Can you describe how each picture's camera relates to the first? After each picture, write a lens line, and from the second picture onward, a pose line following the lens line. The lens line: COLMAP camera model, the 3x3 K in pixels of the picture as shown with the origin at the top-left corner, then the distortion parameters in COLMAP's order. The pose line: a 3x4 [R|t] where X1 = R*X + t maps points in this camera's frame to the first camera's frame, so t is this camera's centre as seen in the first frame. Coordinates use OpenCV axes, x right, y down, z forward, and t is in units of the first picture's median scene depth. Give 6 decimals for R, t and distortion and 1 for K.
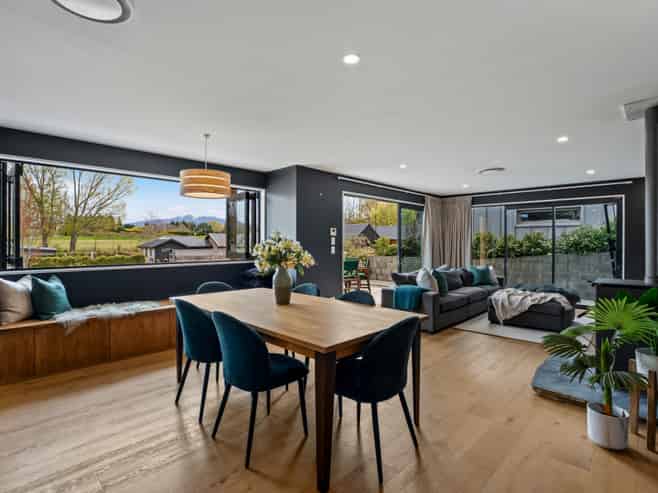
lens RADIAL K [[339.3, 0, 329.6], [0, 339.3, 242.7], [0, 0, 1]] dist [-0.030775, 0.001648]
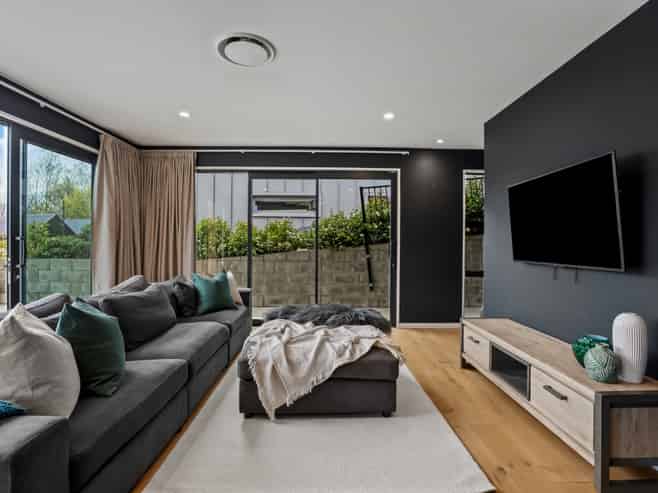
lens RADIAL K [[339.3, 0, 329.6], [0, 339.3, 242.7], [0, 0, 1]] dist [-0.030775, 0.001648]
pose [[0.707719, 0.000737, 0.706494, 0.193832], [-0.002731, 0.999995, 0.001692, 0.018707], [-0.706489, -0.003127, 0.707717, 0.472014]]
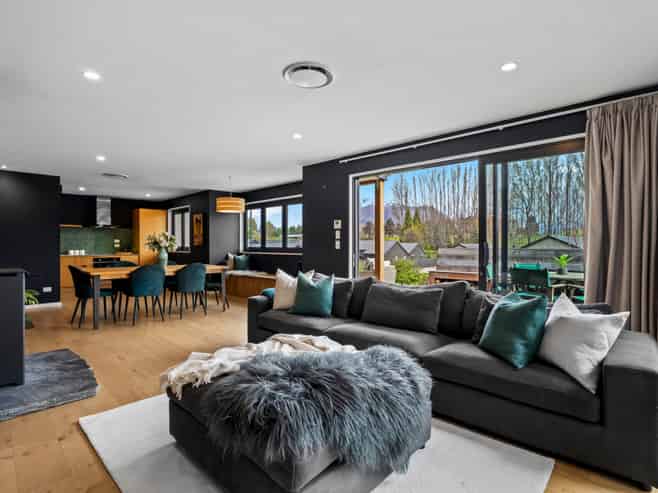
lens RADIAL K [[339.3, 0, 329.6], [0, 339.3, 242.7], [0, 0, 1]] dist [-0.030775, 0.001648]
pose [[0.016494, -0.014325, -0.999761, 0.714190], [-0.003162, 0.999892, -0.014379, 0.022996], [0.999859, 0.003398, 0.016447, 0.762140]]
